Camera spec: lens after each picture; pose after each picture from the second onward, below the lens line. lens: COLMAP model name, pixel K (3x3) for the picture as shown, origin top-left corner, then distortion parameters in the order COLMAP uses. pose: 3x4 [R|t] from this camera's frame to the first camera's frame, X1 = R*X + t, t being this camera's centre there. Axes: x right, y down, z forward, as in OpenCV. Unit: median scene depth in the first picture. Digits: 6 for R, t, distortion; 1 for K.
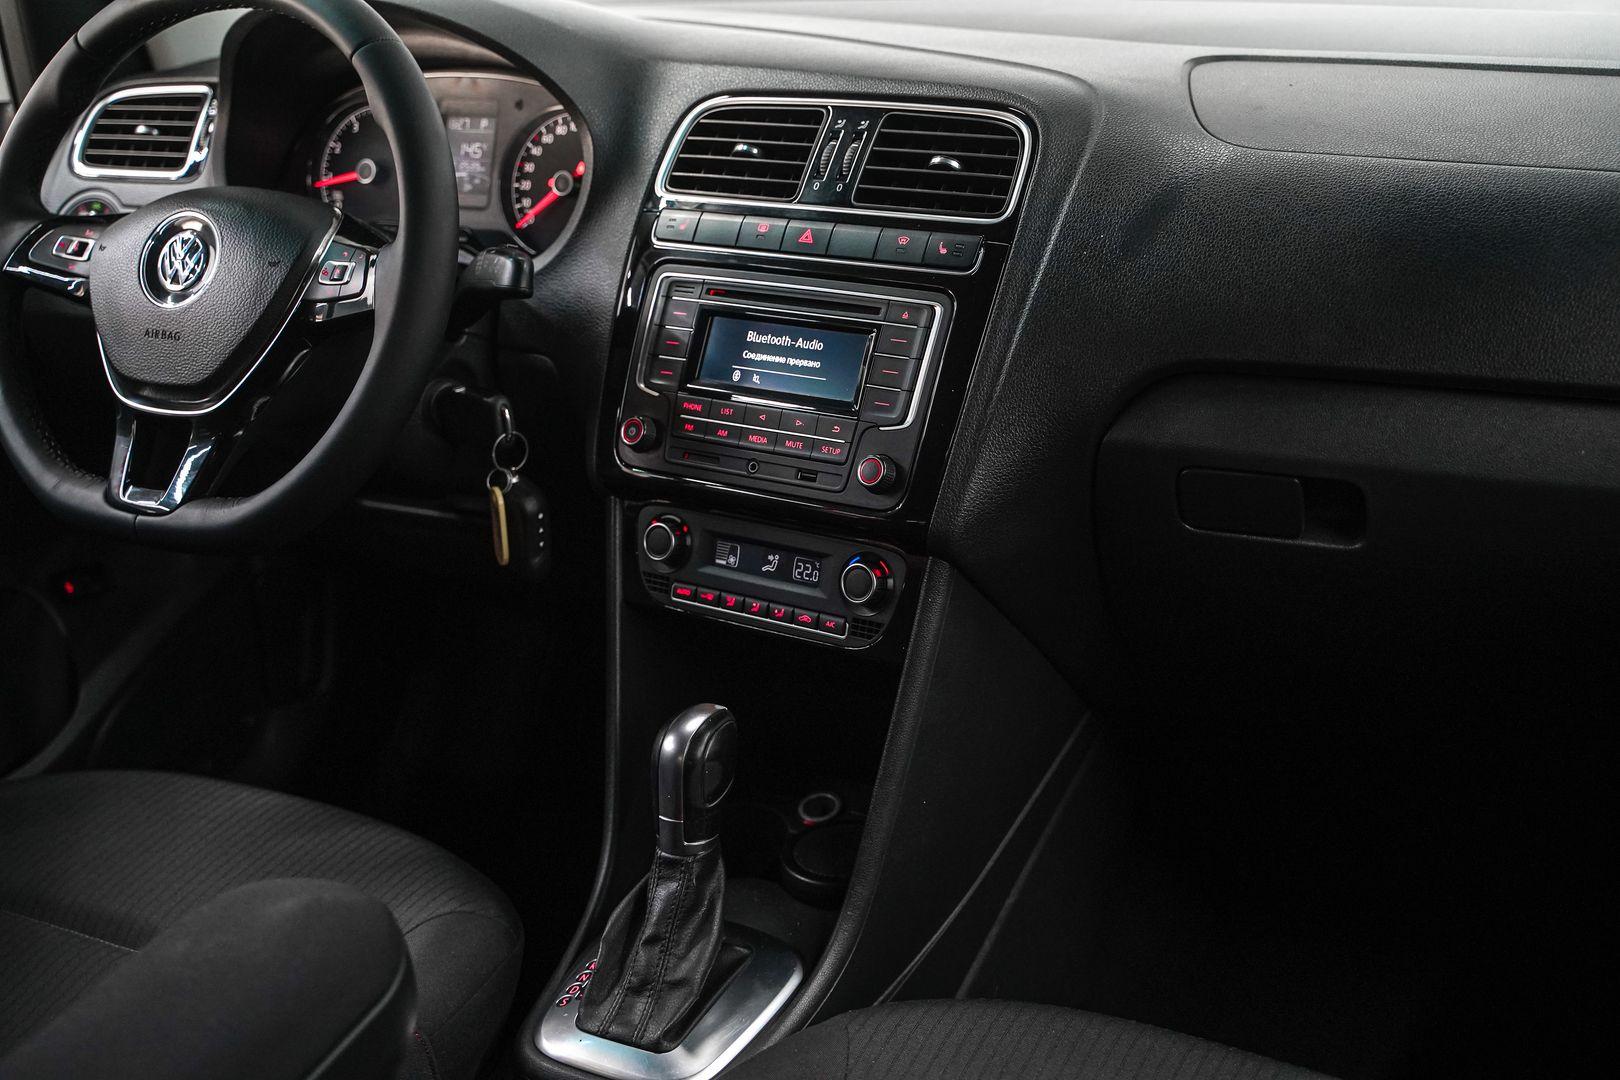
lens RADIAL K [[2036.3, 0, 808.4], [0, 2036.3, 529.3], [0, 0, 1]] dist [0.057989, 0.000000]
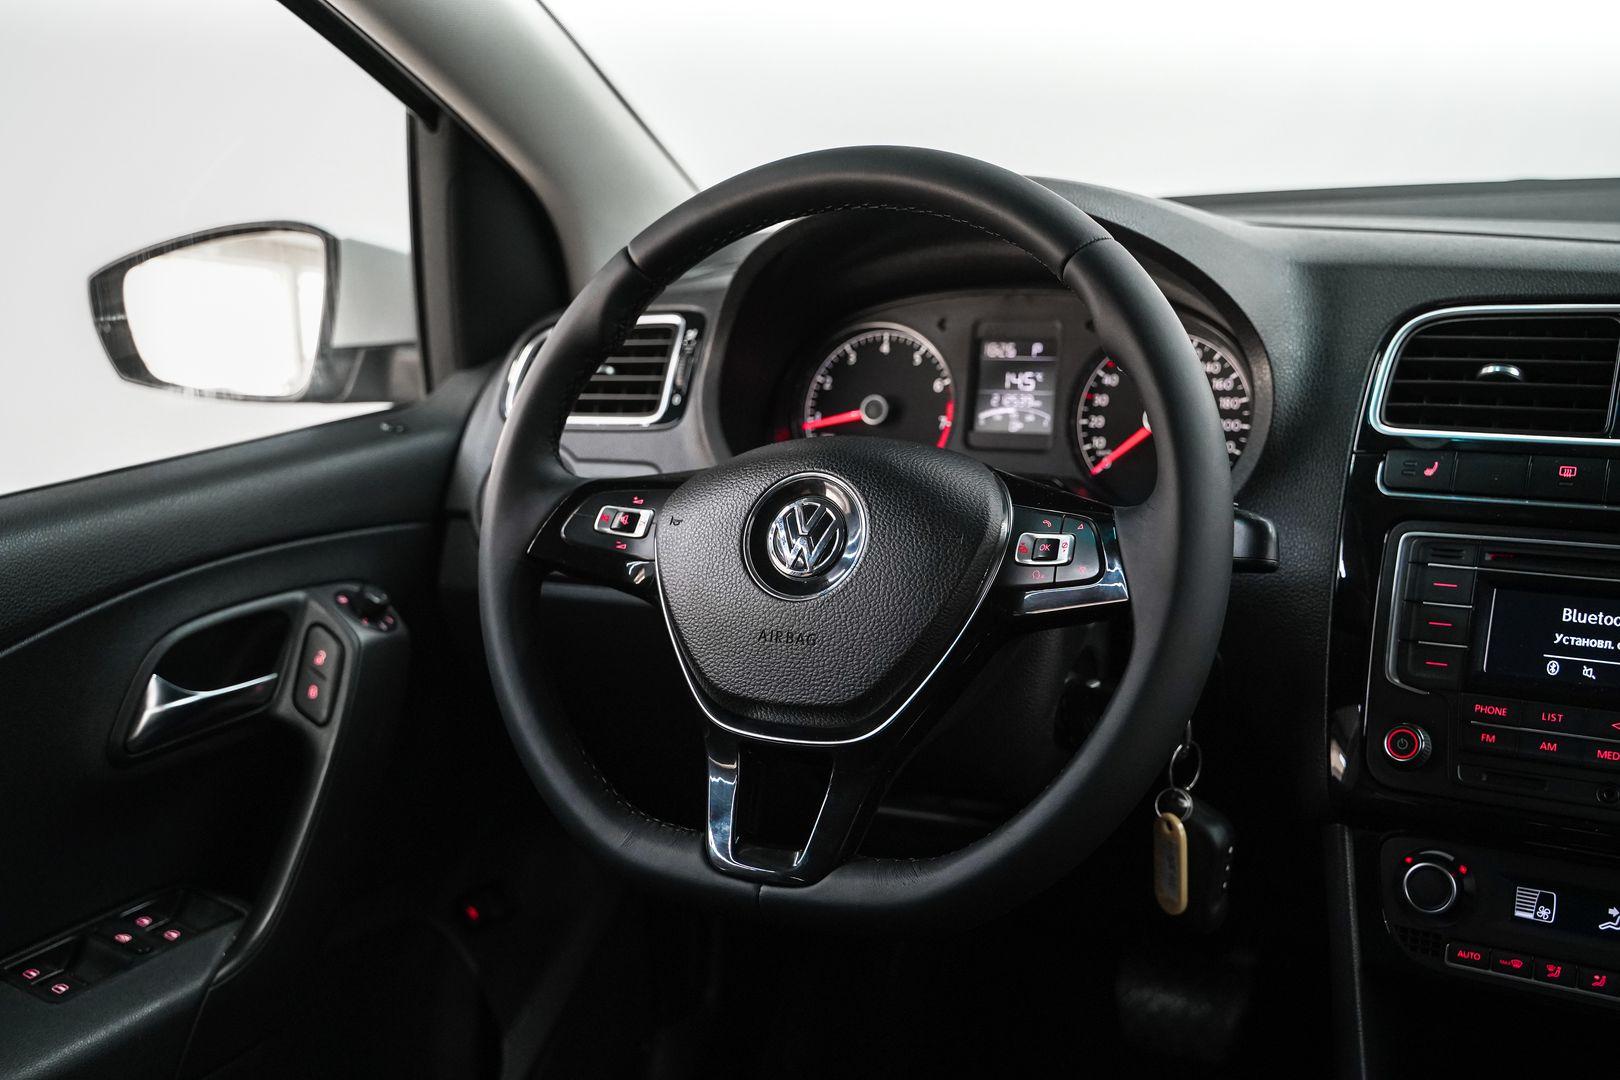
lens RADIAL K [[1736.4, 0, 816.3], [0, 1736.4, 535.9], [0, 0, 1]] dist [-0.001078, 0.000000]
pose [[0.998399, -0.028264, 0.048991, -0.331092], [0.032577, 0.995444, -0.089614, -0.074180], [-0.046235, 0.091067, 0.994771, 0.366123]]
